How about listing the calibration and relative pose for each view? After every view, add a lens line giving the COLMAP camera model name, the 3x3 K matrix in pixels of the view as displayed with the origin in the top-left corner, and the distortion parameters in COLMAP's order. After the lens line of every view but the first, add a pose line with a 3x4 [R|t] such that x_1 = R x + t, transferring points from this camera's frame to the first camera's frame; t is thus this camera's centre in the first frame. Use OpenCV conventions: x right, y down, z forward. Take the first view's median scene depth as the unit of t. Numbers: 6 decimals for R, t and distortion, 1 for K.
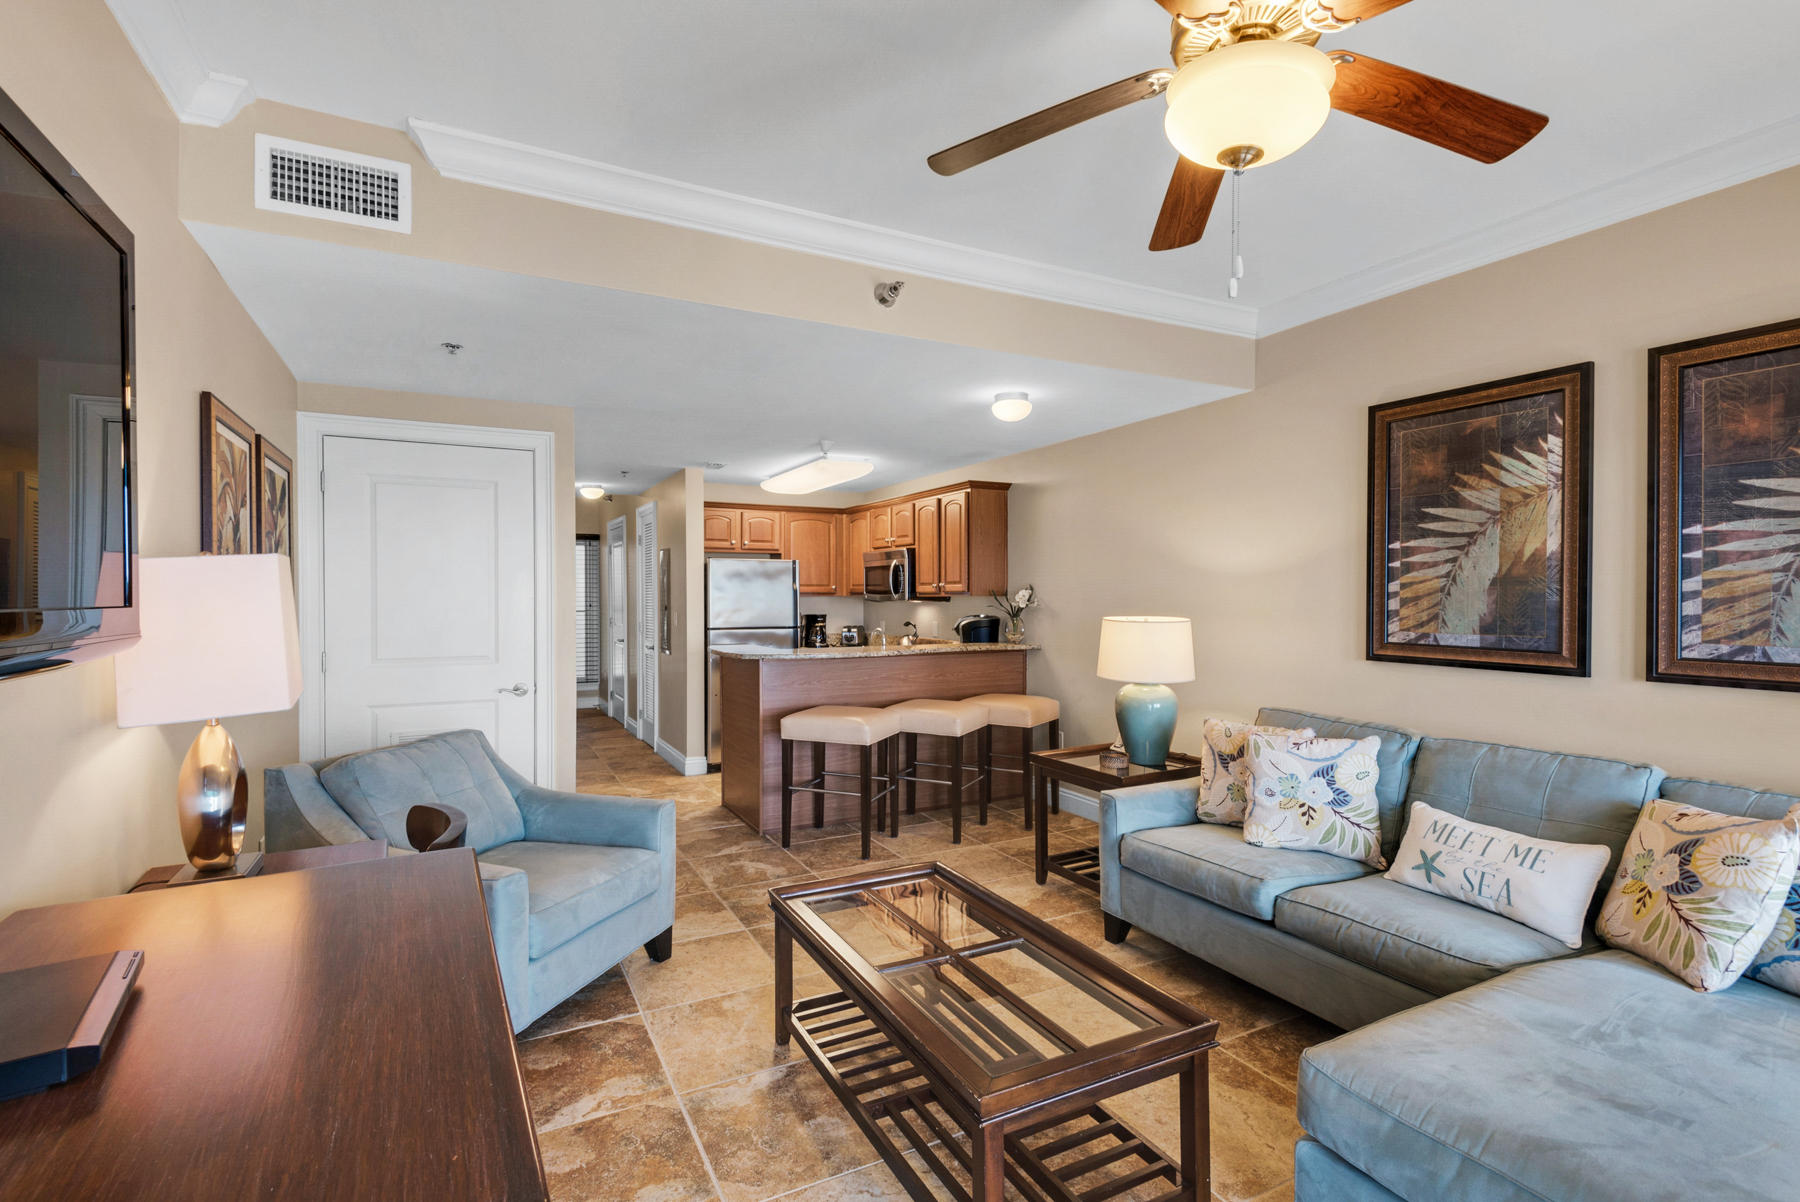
lens RADIAL K [[839.9, 0, 946.1], [0, 839.9, 593.9], [0, 0, 1]] dist [0.060268, -0.065424]
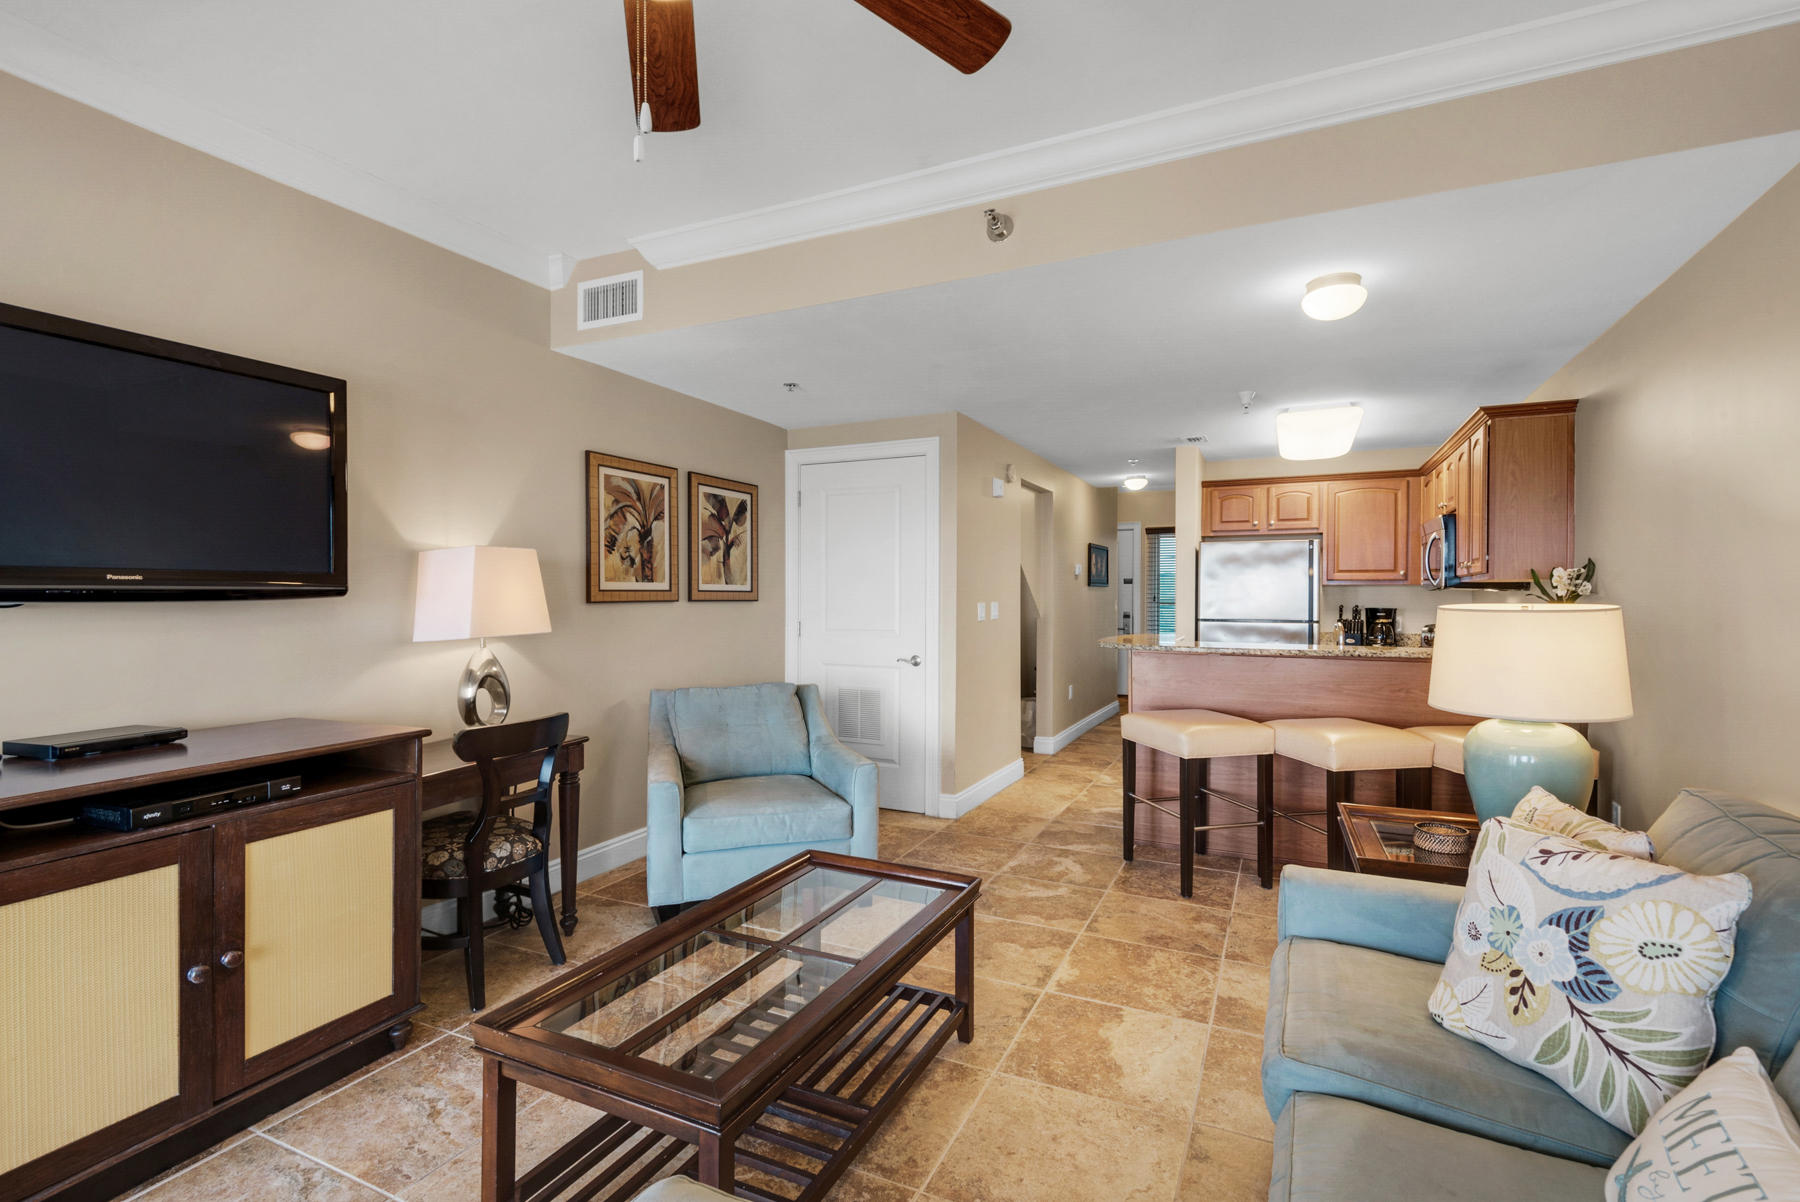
lens RADIAL K [[845.0, 0, 850.7], [0, 845.0, 598.5], [0, 0, 1]] dist [0.002485, 0.000295]
pose [[0.570416, 0.004907, -0.821341, 0.521093], [0.001336, 0.999975, 0.006903, 0.022531], [0.821355, -0.005035, 0.570395, 0.344399]]
